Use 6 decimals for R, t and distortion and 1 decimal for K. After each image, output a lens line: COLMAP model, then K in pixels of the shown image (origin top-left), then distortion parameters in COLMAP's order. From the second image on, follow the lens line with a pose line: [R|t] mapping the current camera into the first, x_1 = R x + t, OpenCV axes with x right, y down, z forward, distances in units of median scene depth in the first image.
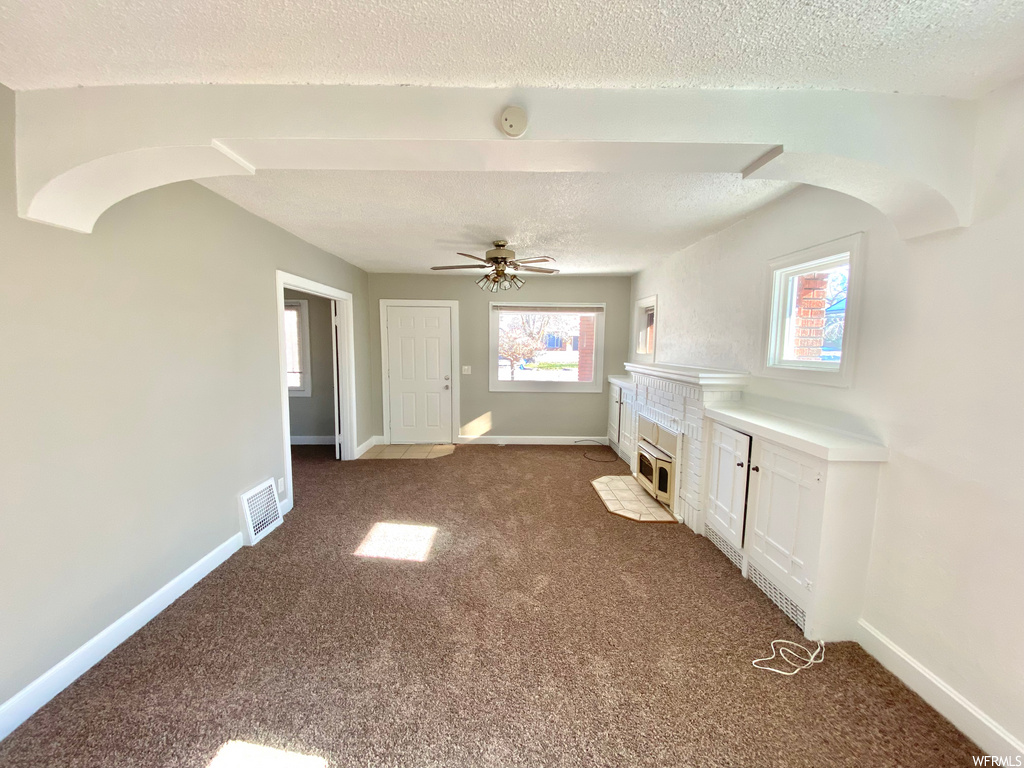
lens RADIAL K [[413.6, 0, 514.2], [0, 413.6, 386.9], [0, 0, 1]] dist [-0.026989, -0.001034]
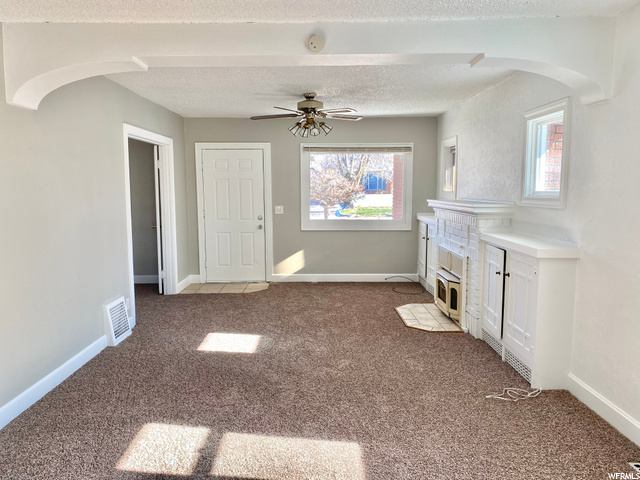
lens RADIAL K [[483.8, 0, 318.3], [0, 483.8, 240.4], [0, 0, 1]] dist [-0.012499, 0.014723]
pose [[0.999687, -0.011321, -0.022307, 0.019713], [0.011492, 0.999905, 0.007556, 0.061809], [0.022219, -0.007810, 0.999723, -0.466210]]
